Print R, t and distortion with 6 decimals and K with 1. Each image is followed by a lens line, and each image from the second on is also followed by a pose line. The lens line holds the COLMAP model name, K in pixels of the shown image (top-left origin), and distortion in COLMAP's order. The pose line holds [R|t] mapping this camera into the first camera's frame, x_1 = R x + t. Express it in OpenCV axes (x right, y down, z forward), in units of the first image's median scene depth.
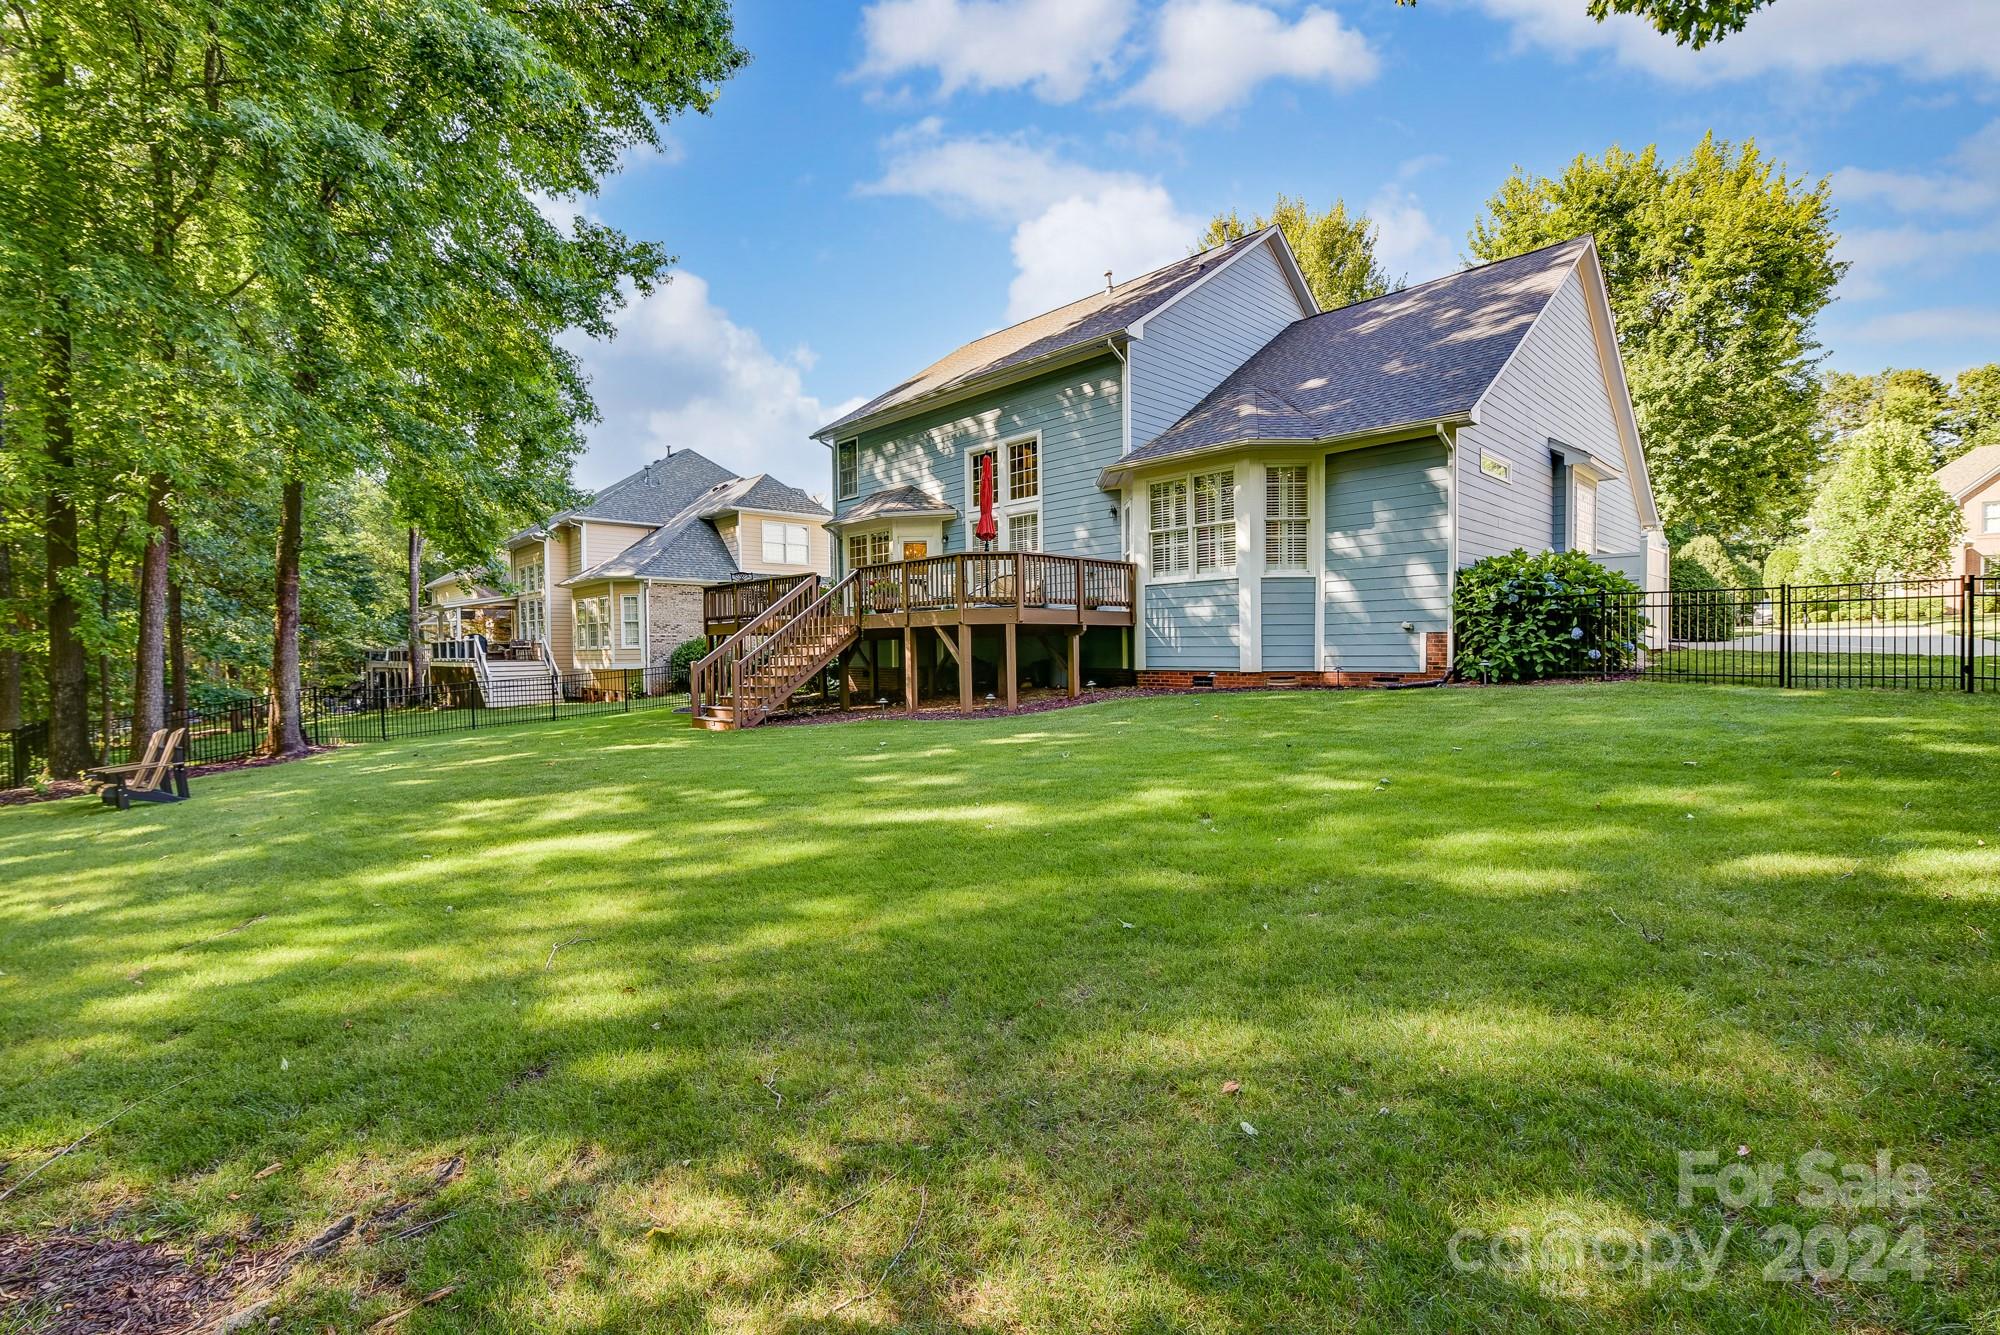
lens RADIAL K [[862.2, 0, 1000.0], [0, 862.2, 667.5], [0, 0, 1]] dist [0.021671, 0.000007]
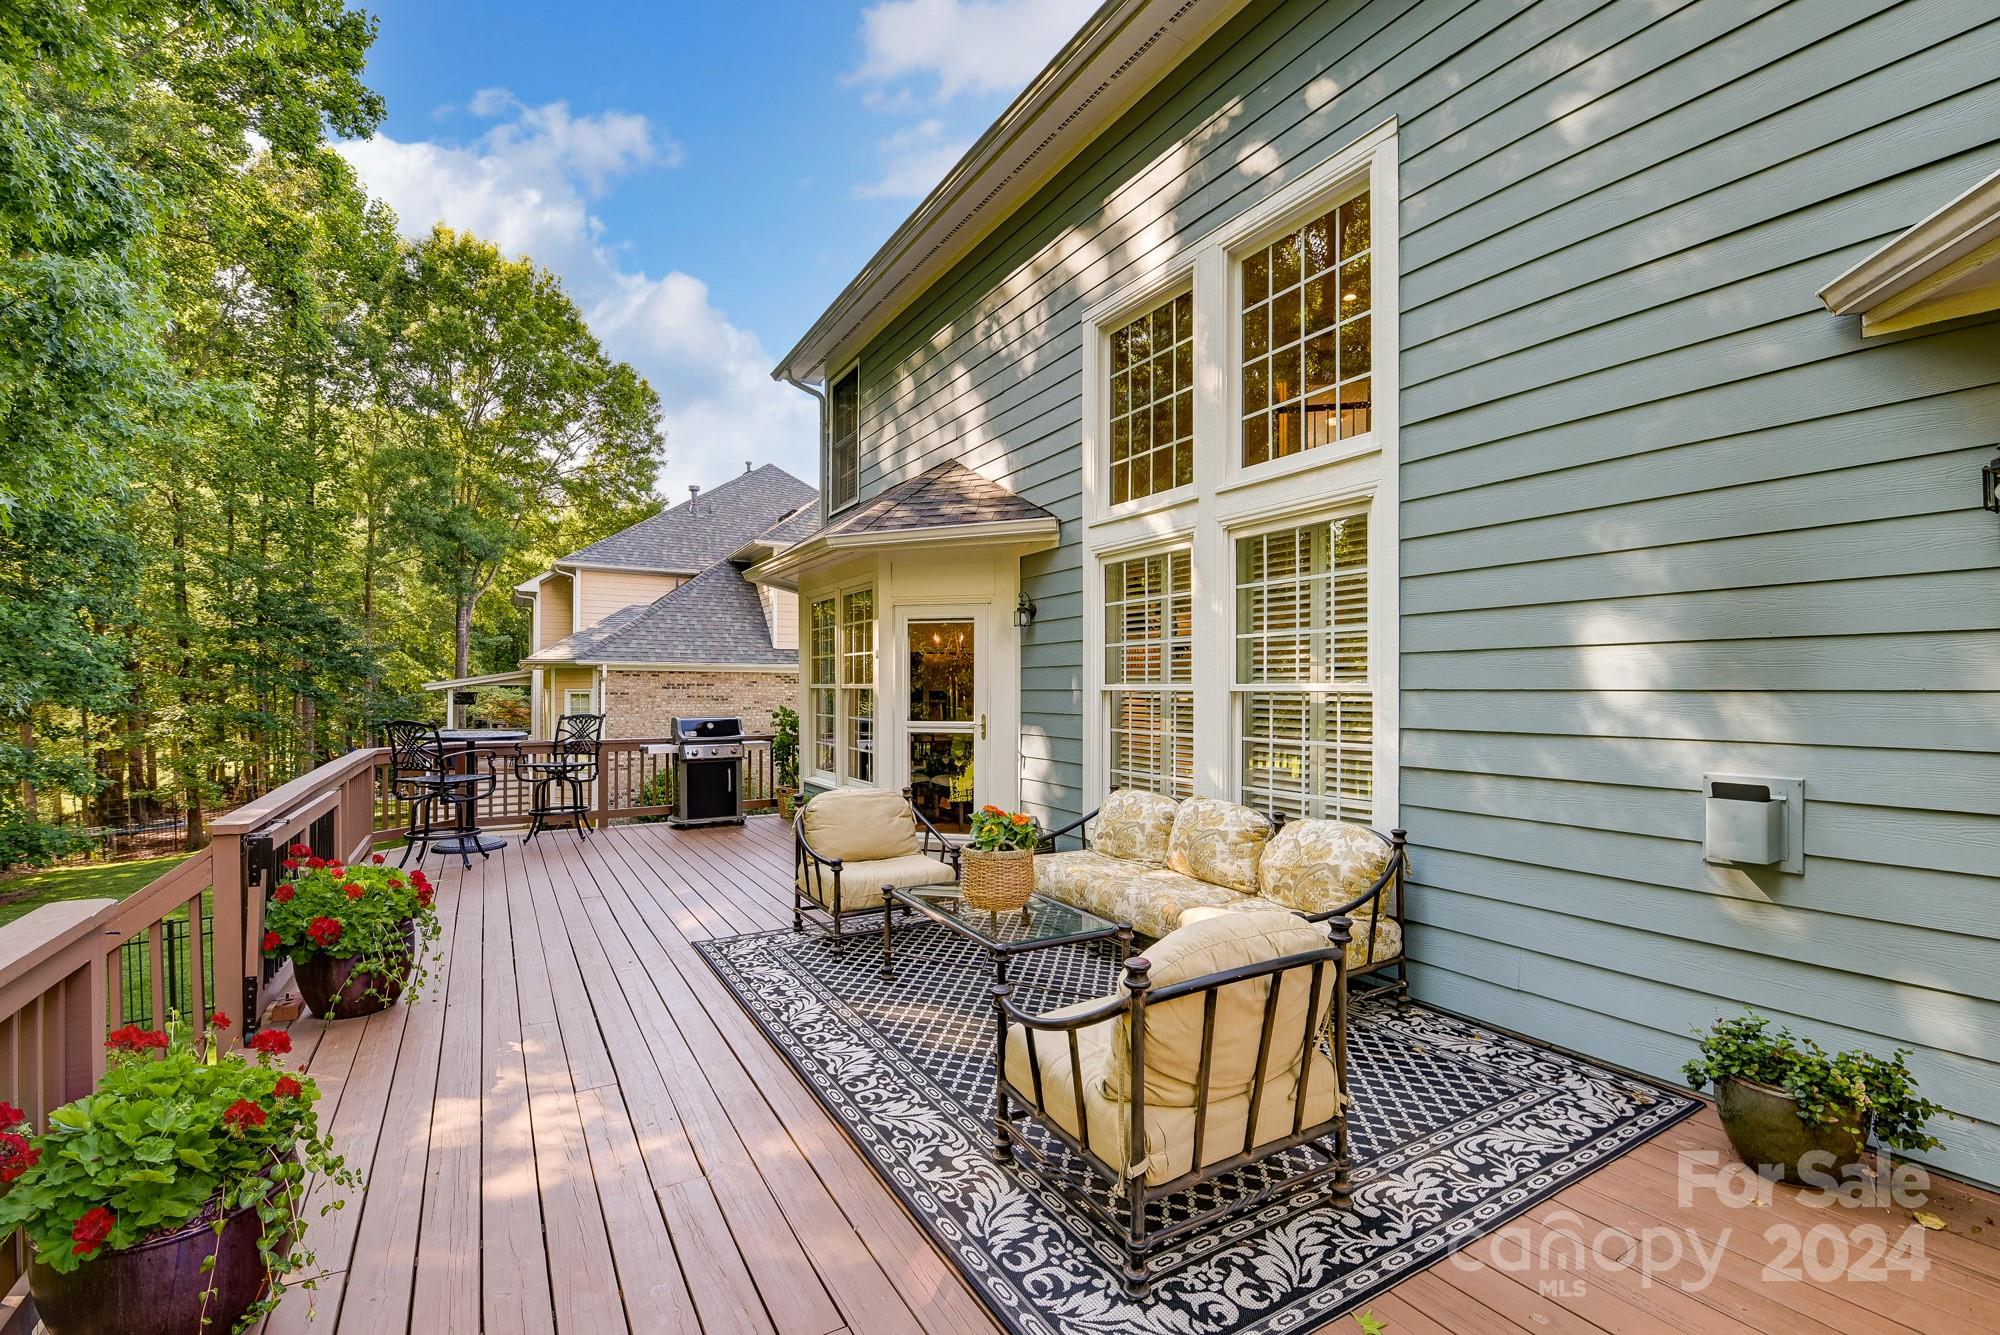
lens RADIAL K [[881.4, 0, 1006.9], [0, 881.4, 690.4], [0, 0, 1]] dist [-0.001902, -0.000190]
pose [[0.972372, 0.011067, -0.233176, 0.007238], [-0.014480, 0.999812, -0.012927, -0.142818], [0.232989, 0.015946, 0.972349, 0.840364]]
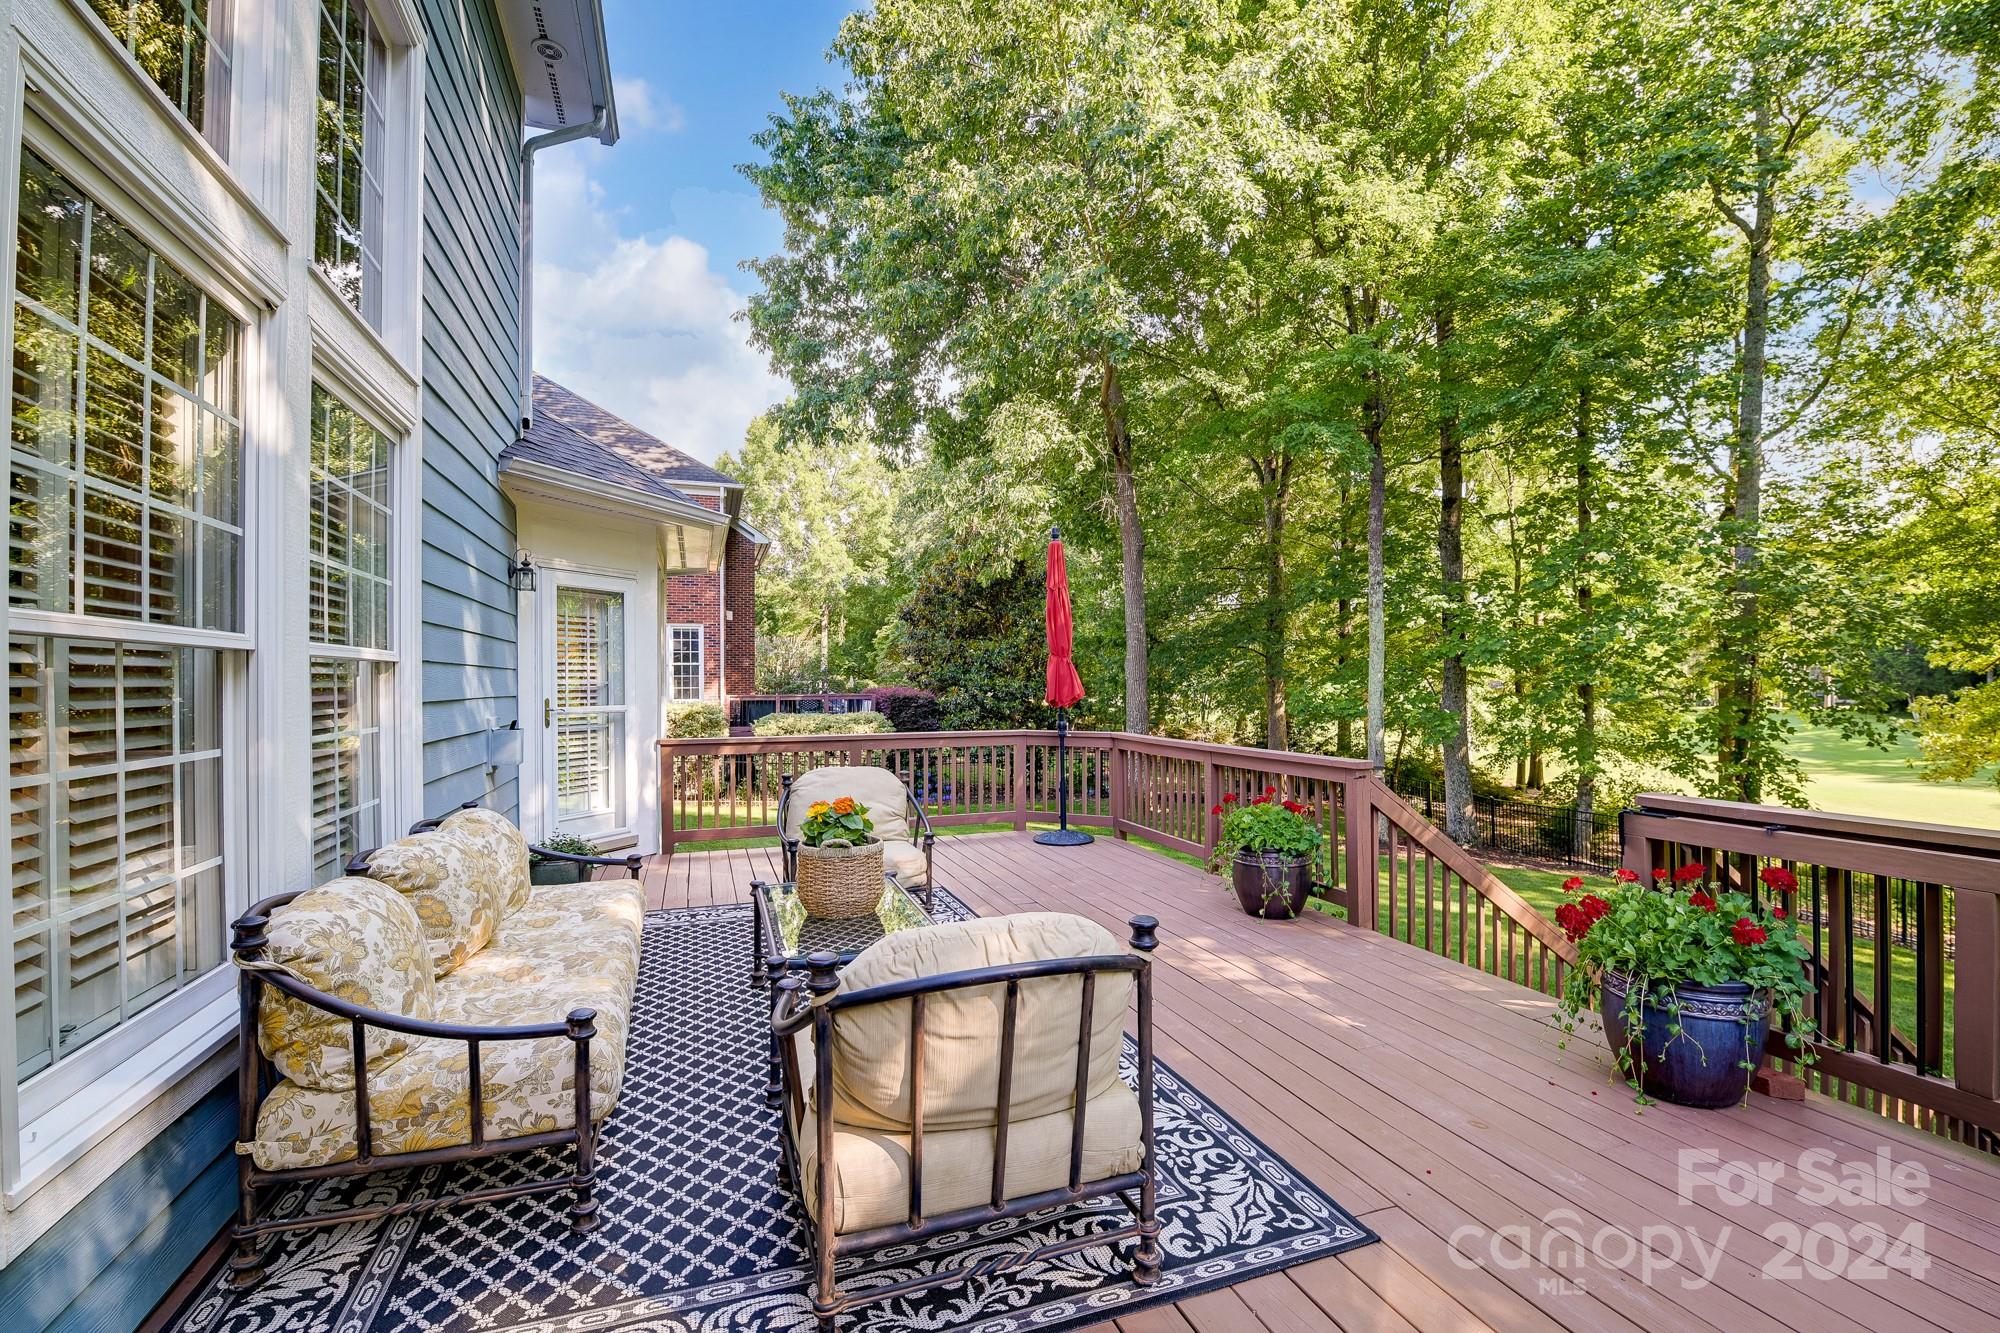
lens RADIAL K [[866.7, 0, 1004.2], [0, 866.7, 673.6], [0, 0, 1]] dist [-0.014120, -0.000103]
pose [[-0.911025, 0.016591, 0.412017, -0.166383], [0.018694, 0.999825, 0.001076, -0.141992], [-0.411927, 0.008683, -0.911176, 1.236230]]
